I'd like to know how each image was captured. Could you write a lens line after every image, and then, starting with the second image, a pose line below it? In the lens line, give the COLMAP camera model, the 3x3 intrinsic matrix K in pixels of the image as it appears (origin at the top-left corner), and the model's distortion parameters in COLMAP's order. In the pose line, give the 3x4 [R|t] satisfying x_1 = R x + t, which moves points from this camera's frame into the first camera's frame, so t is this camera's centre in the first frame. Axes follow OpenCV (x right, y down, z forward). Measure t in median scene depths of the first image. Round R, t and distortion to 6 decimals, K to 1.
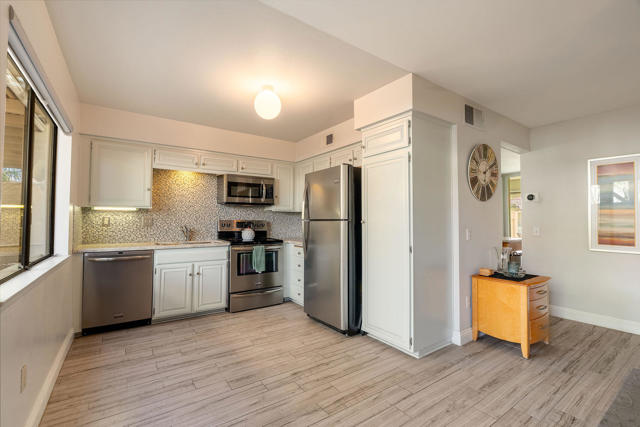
lens RADIAL K [[286.0, 0, 318.8], [0, 286.0, 212.2], [0, 0, 1]] dist [-0.005373, -0.000243]
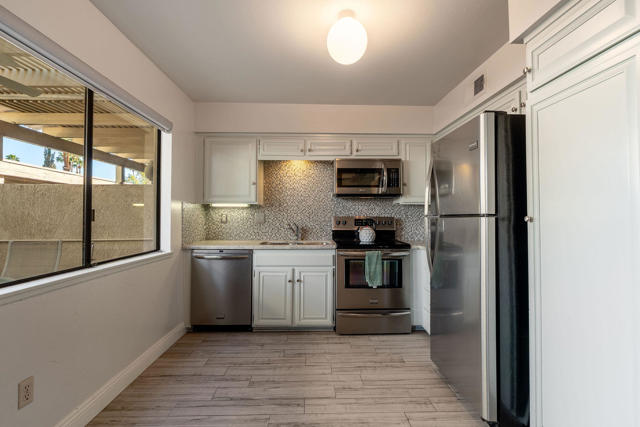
lens RADIAL K [[302.8, 0, 319.2], [0, 302.8, 210.7], [0, 0, 1]] dist [-0.000273, 0.000201]
pose [[0.837898, -0.013115, -0.545669, 0.113086], [0.017257, 0.999848, 0.002467, 0.009379], [0.545553, -0.011484, 0.837997, 0.291720]]
